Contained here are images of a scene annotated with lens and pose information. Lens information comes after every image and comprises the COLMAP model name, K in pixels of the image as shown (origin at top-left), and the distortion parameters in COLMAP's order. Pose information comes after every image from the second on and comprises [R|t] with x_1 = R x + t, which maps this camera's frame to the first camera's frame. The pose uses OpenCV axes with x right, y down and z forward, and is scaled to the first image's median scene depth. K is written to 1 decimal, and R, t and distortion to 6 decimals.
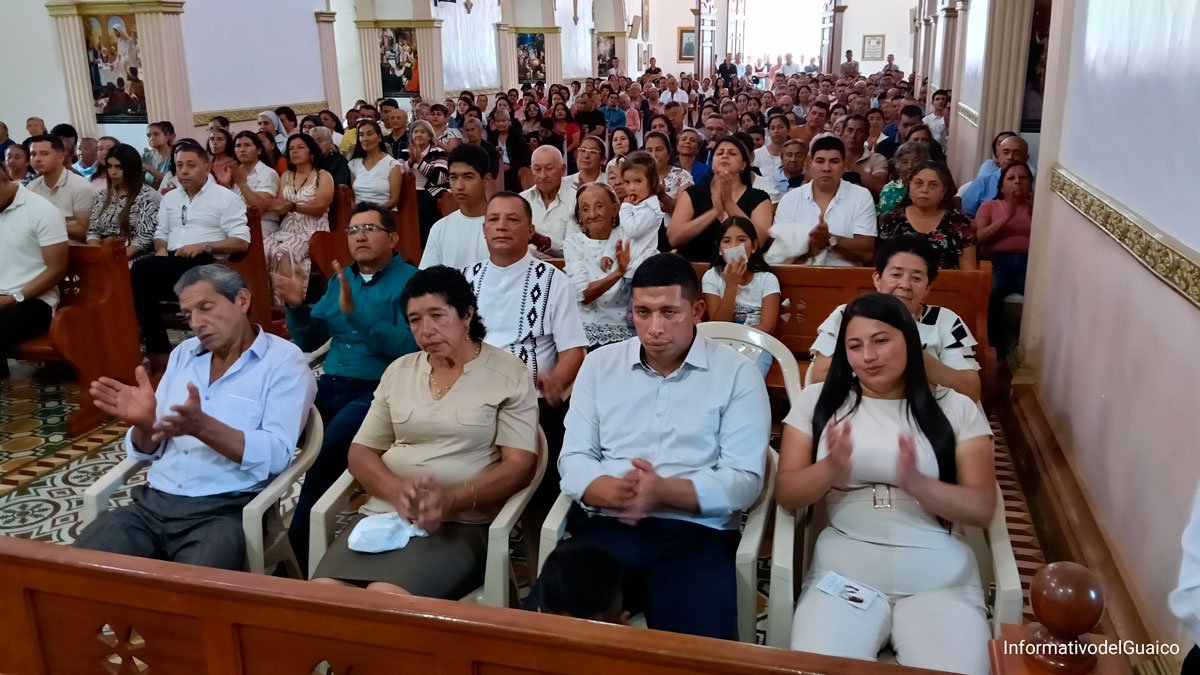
lens RADIAL K [[997.0, 0, 602.1], [0, 997.0, 355.1], [0, 0, 1]] dist [0.101952, -0.210918]
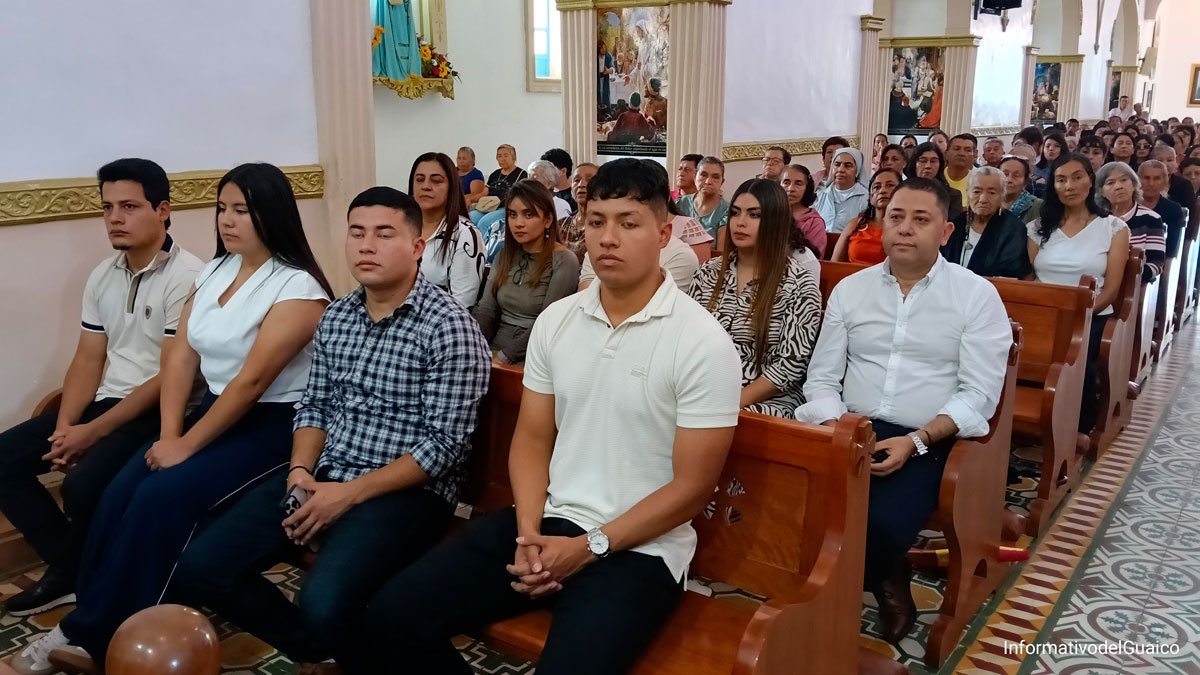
lens RADIAL K [[997.0, 0, 602.1], [0, 997.0, 355.1], [0, 0, 1]] dist [0.101952, -0.210918]
pose [[0.932121, 0.096208, -0.349133, -0.219904], [-0.112053, 0.993377, -0.025423, -0.060198], [0.344375, 0.062819, 0.936728, 0.303463]]
